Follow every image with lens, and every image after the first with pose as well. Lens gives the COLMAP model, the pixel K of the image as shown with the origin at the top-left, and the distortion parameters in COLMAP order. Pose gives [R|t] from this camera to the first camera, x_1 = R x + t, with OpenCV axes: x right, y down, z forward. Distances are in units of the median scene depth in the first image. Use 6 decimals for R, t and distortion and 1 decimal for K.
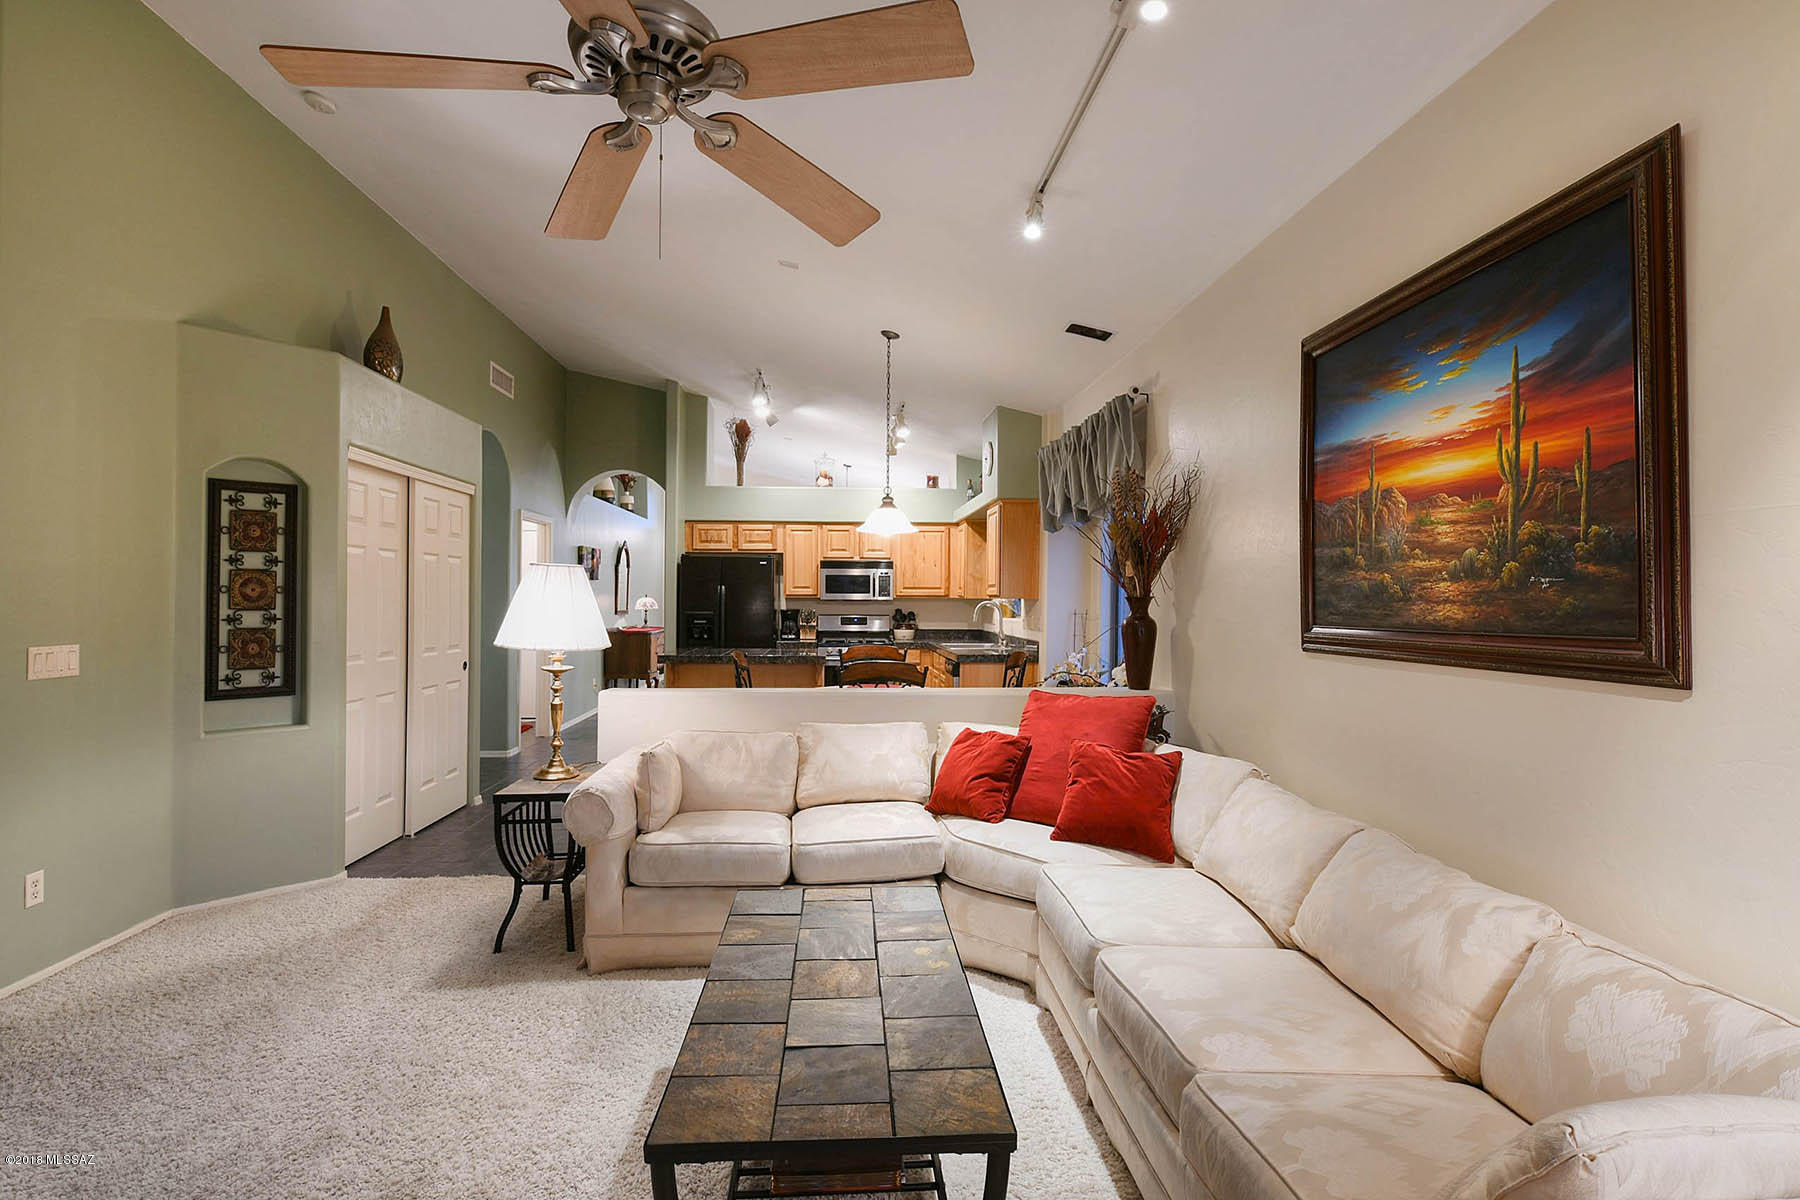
lens RADIAL K [[814.3, 0, 934.6], [0, 814.3, 576.5], [0, 0, 1]] dist [-0.001298, -0.000554]
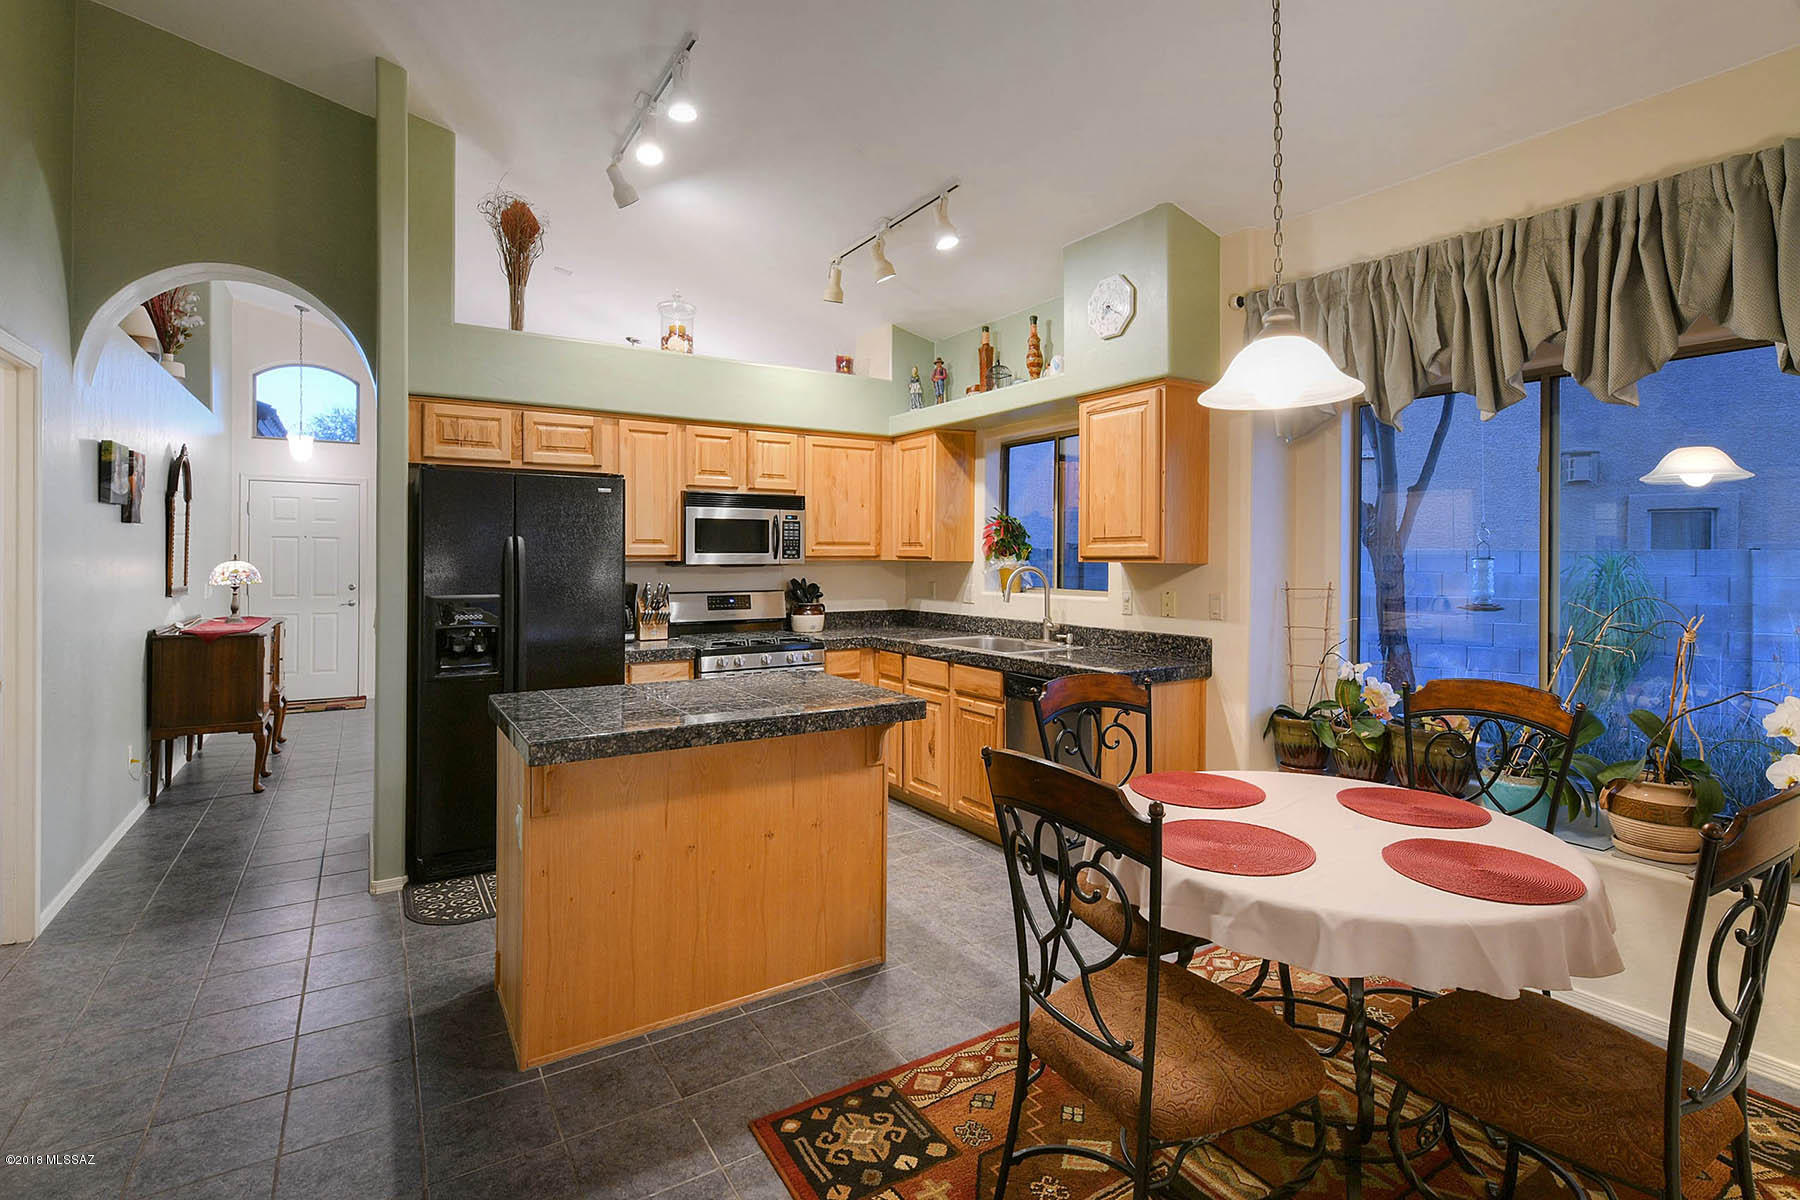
lens RADIAL K [[868.8, 0, 899.1], [0, 868.8, 553.4], [0, 0, 1]] dist [-0.009107, -0.001140]
pose [[0.911478, -0.000981, 0.411348, -0.677902], [-0.008959, 0.999713, 0.022235, 0.020521], [-0.411251, -0.023952, 0.911207, 1.181124]]
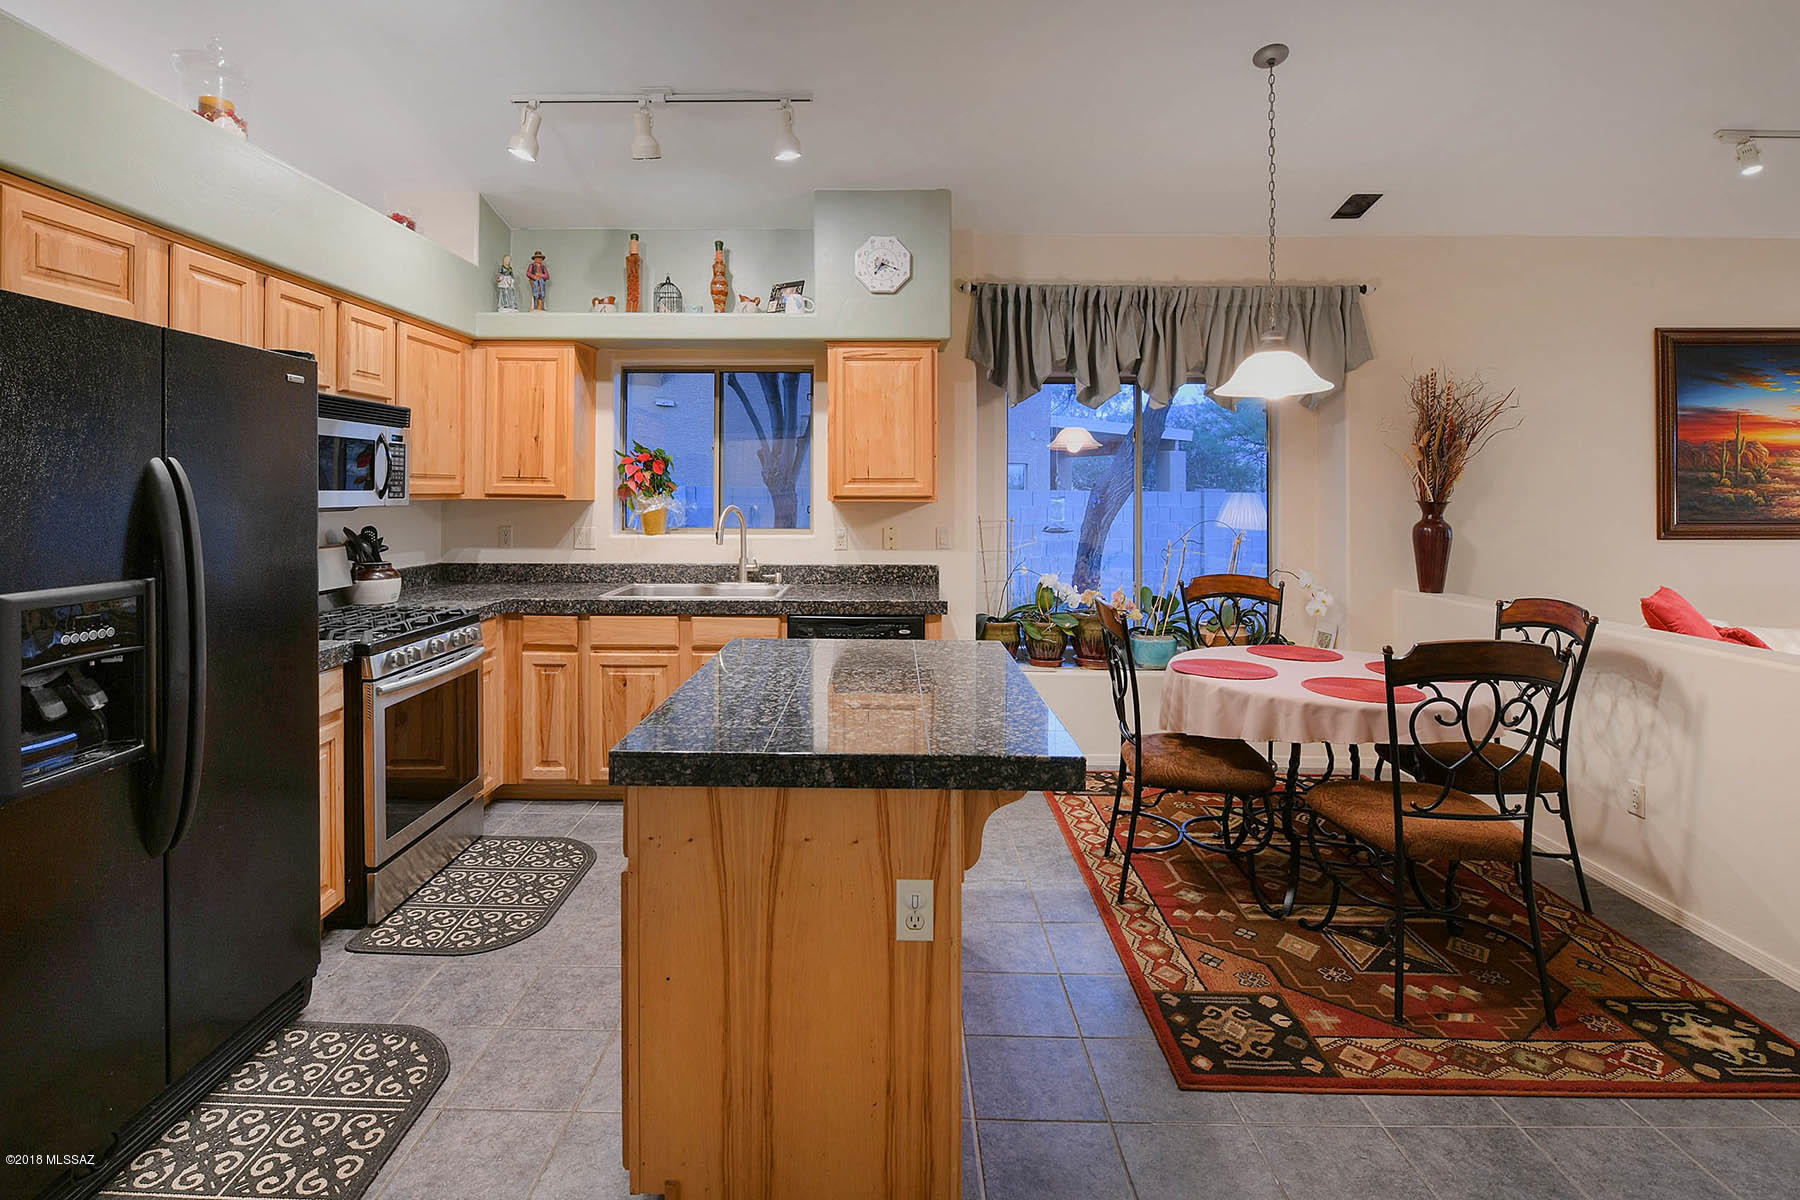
lens RADIAL K [[852.3, 0, 854.9], [0, 852.3, 493.4], [0, 0, 1]] dist [-0.011581, -0.000408]
pose [[0.165730, -0.004592, 0.986160, -1.228889], [-0.030341, 0.999492, 0.009753, 0.035118], [-0.985704, -0.031538, 0.165507, 2.069332]]
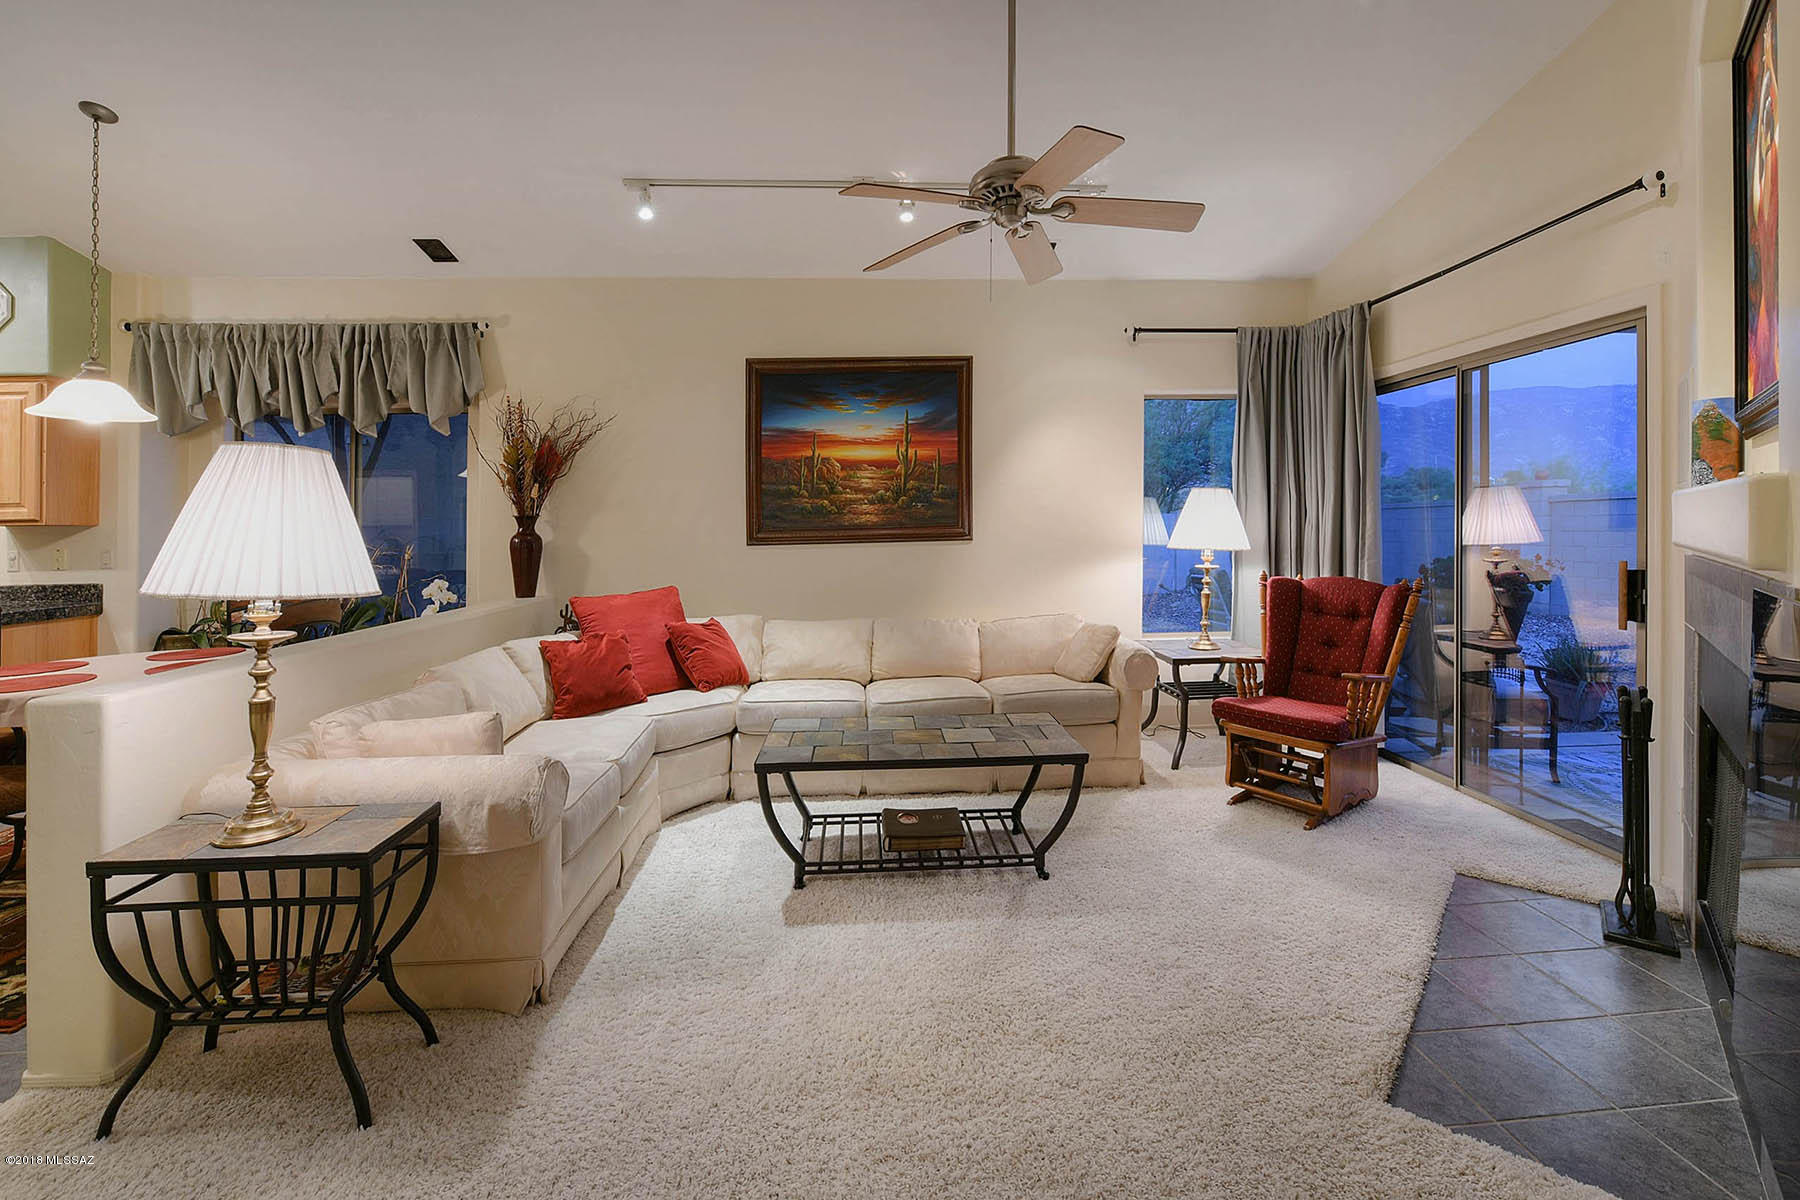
lens RADIAL K [[749.1, 0, 889.8], [0, 749.1, 518.7], [0, 0, 1]] dist [-0.012803, -0.000202]
pose [[0.085505, -0.000429, 0.996338, -0.996111], [-0.011073, 0.999938, 0.001380, 0.029277], [-0.996276, -0.011150, 0.085495, 0.548129]]
